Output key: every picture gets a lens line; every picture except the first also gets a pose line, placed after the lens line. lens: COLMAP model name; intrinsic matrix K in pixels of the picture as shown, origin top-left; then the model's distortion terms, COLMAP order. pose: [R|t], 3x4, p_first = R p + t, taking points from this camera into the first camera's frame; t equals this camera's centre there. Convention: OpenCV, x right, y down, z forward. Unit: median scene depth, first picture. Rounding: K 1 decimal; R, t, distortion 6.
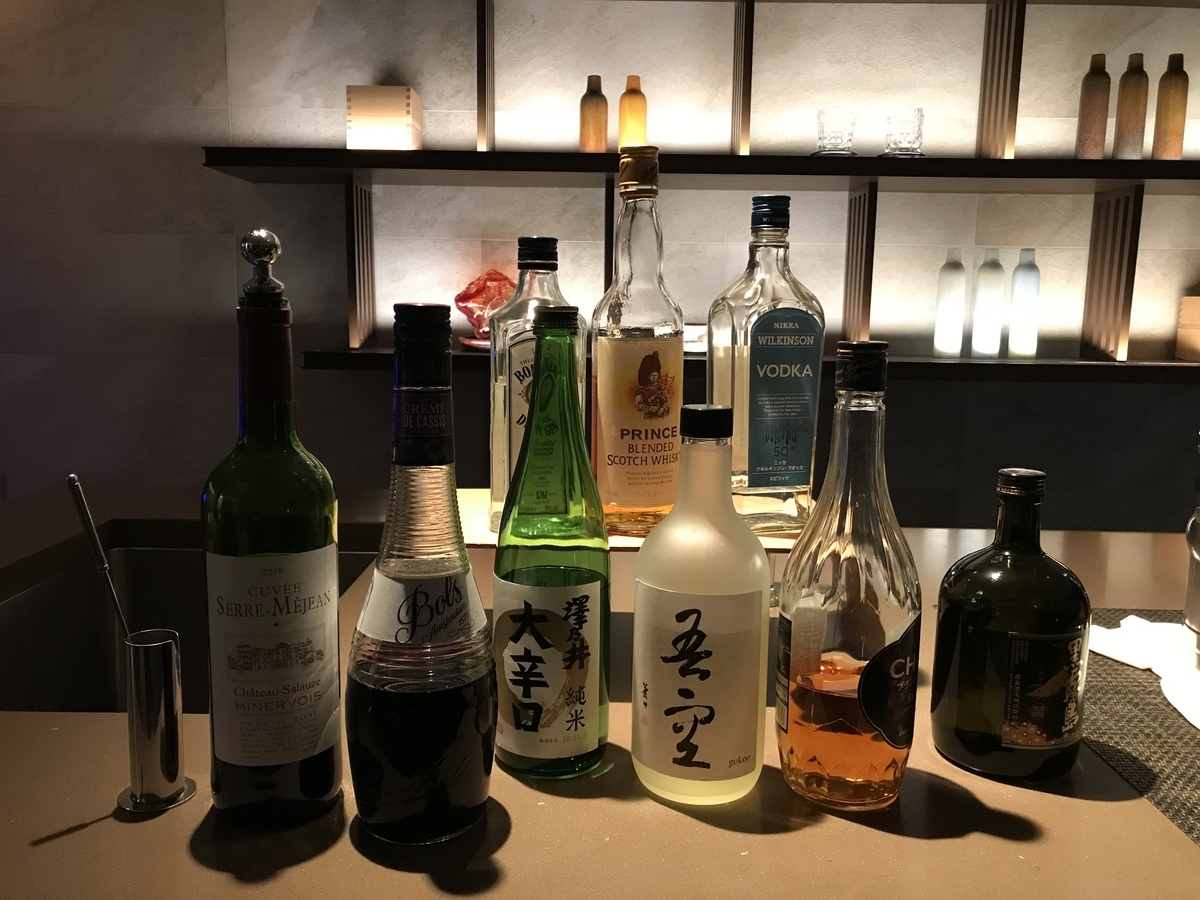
lens RADIAL K [[999.6, 0, 596.4], [0, 999.6, 456.0], [0, 0, 1]] dist [0.019105, -0.046325]
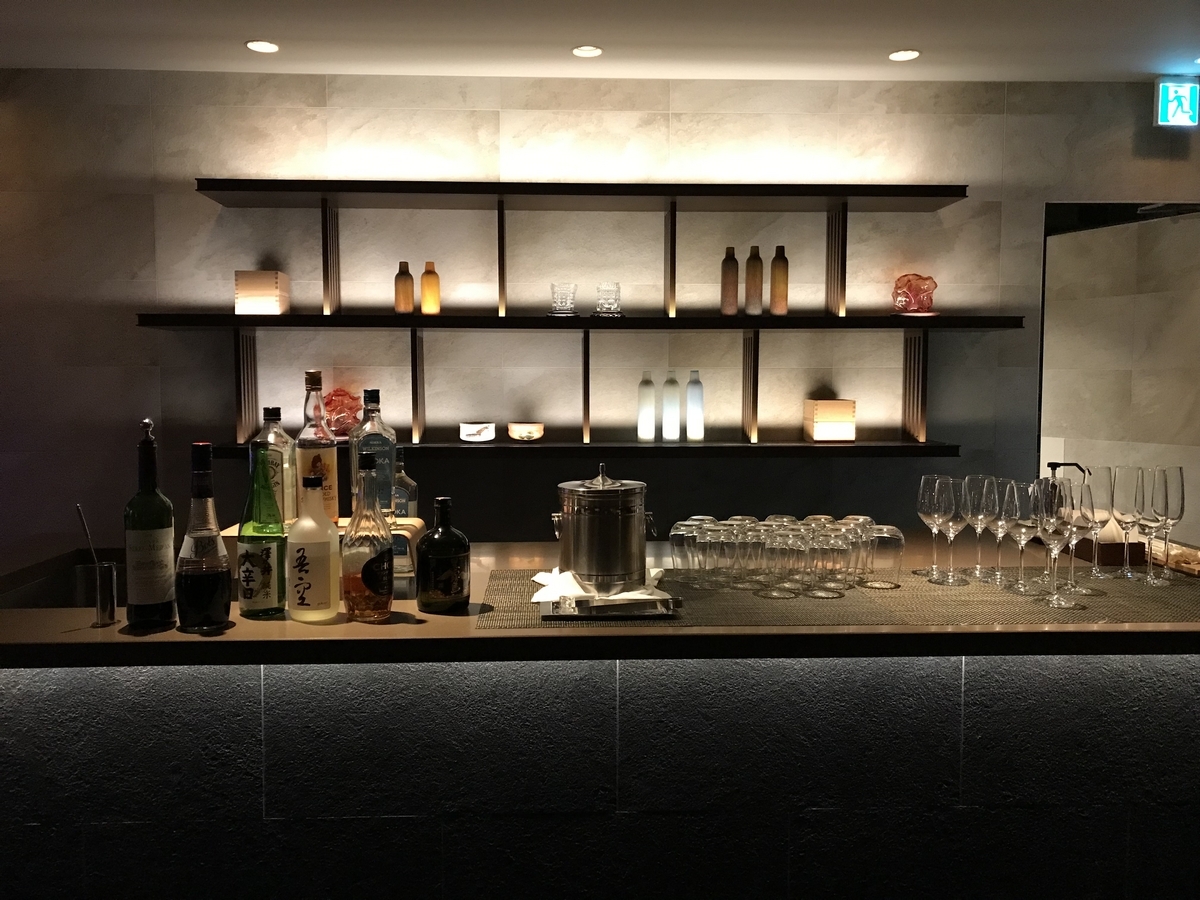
lens RADIAL K [[999.6, 0, 612.9], [0, 999.6, 447.8], [0, 0, 1]] dist [0.019105, -0.046325]
pose [[0.997734, -0.017609, 0.064930, 0.210256], [0.022931, 0.996357, -0.082145, 0.032592], [-0.063247, 0.083447, 0.994503, -0.502090]]
